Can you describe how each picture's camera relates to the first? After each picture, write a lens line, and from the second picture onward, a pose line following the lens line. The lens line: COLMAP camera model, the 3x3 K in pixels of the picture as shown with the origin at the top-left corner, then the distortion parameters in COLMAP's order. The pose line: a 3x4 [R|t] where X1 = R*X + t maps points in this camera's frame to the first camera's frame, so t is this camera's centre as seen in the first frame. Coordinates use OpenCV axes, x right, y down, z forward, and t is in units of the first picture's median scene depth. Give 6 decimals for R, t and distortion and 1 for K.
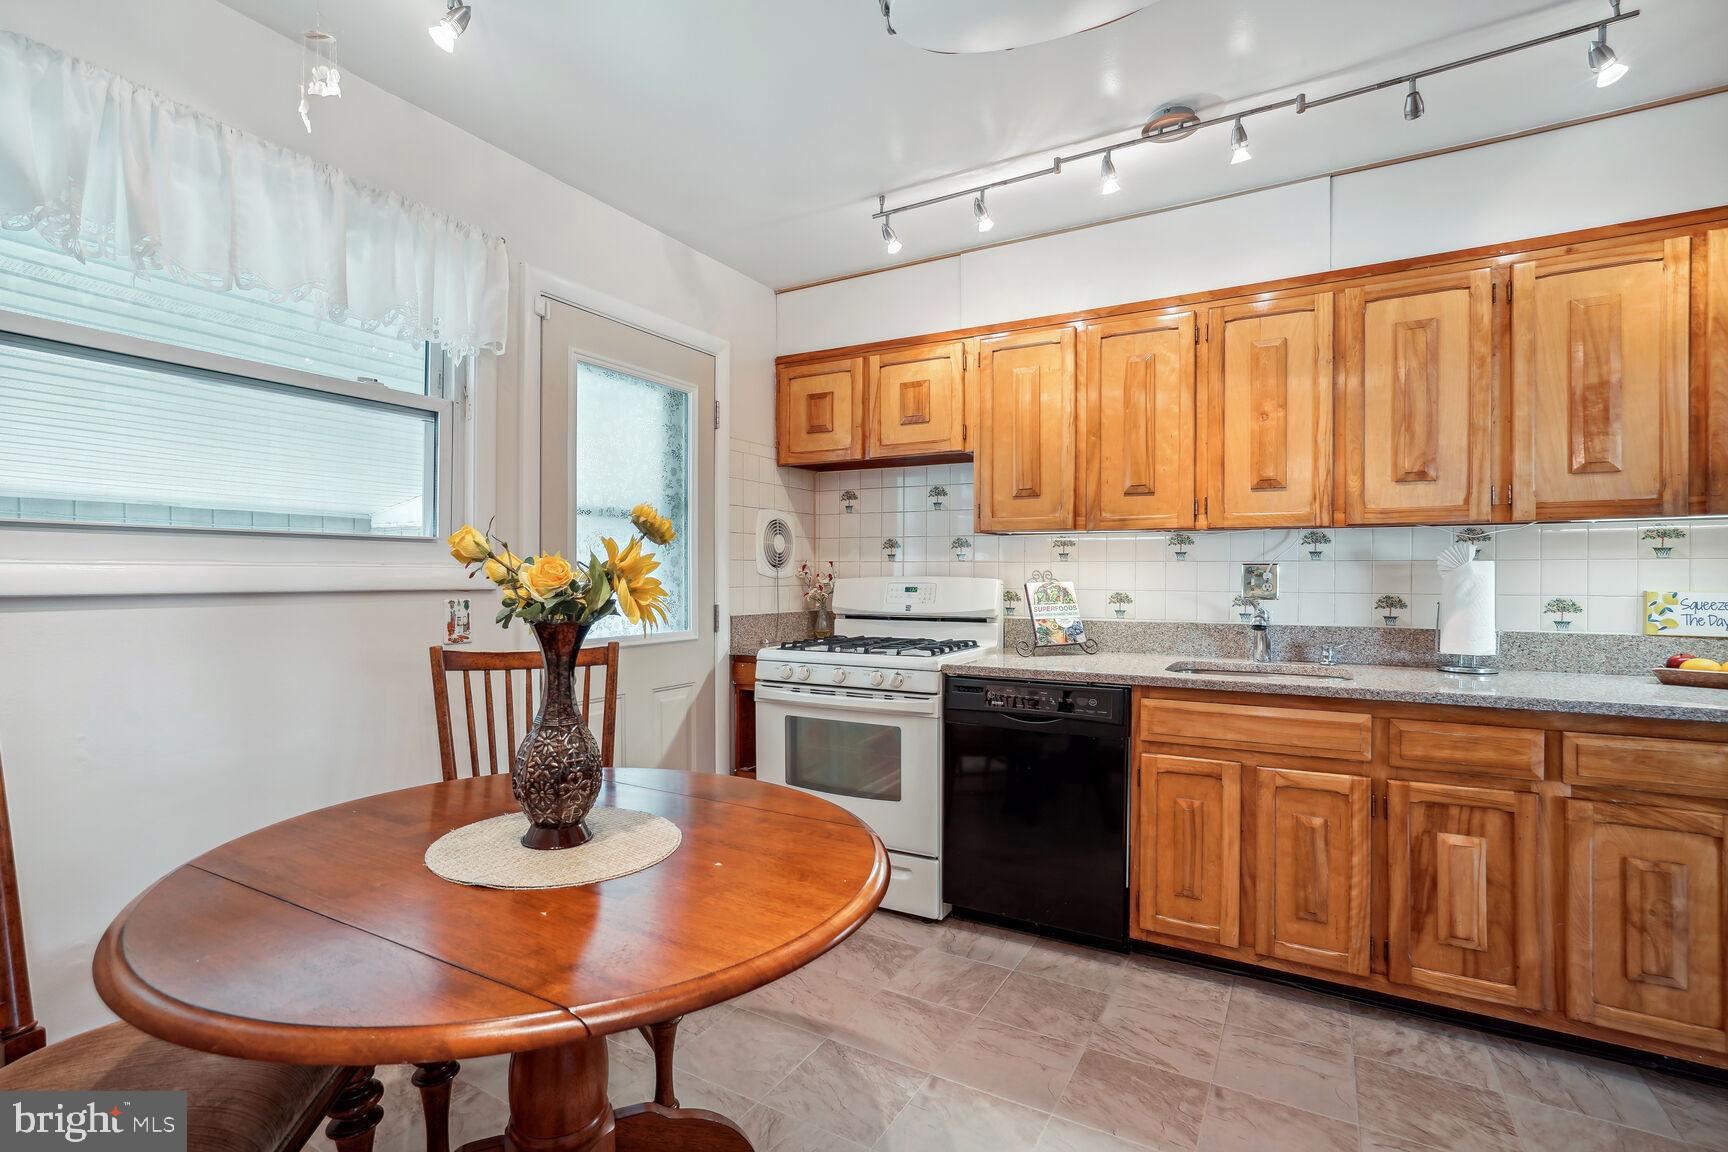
lens RADIAL K [[812.7, 0, 865.0], [0, 812.7, 571.8], [0, 0, 1]] dist [-0.013584, 0.002583]
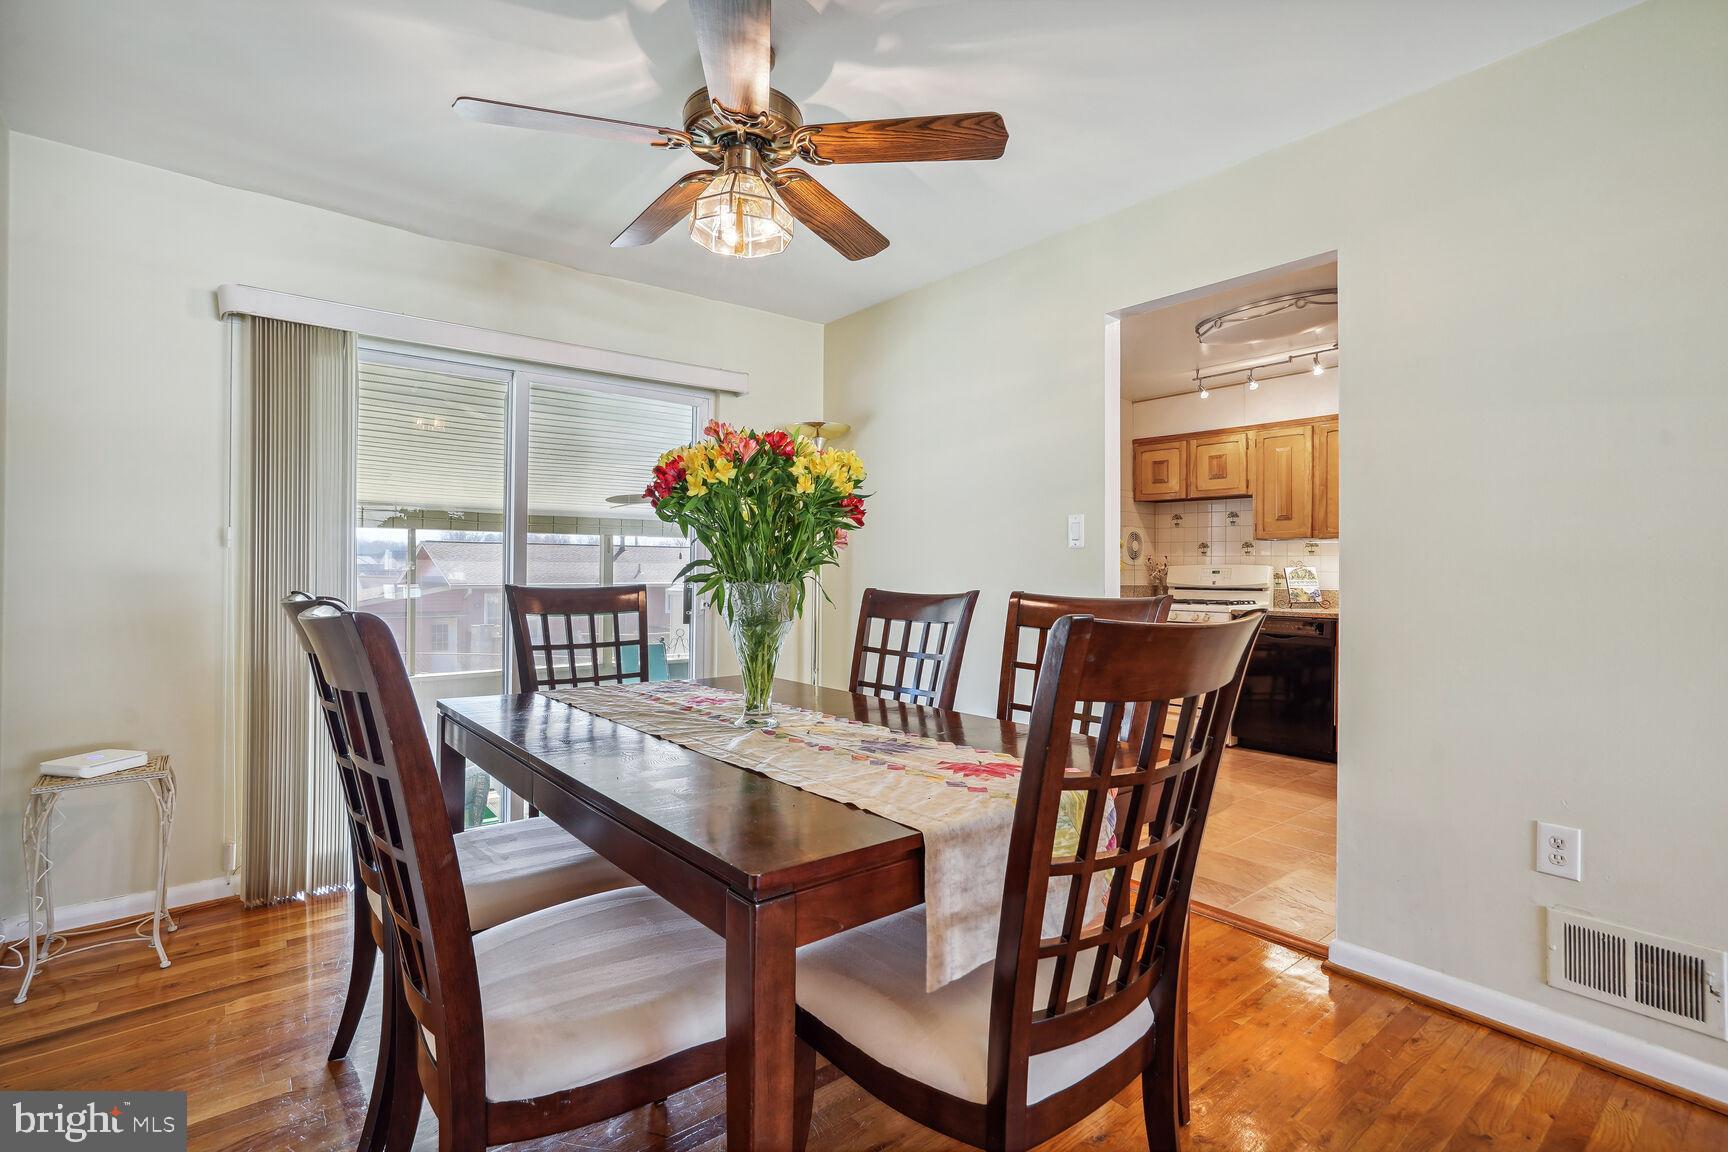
lens RADIAL K [[812.7, 0, 862.0], [0, 812.7, 563.6], [0, 0, 1]] dist [-0.013584, 0.002583]
pose [[0.929267, 0.002491, -0.369401, -0.006262], [-0.005145, 0.999968, -0.006200, 0.018961], [0.369374, 0.007662, 0.929249, -0.917452]]
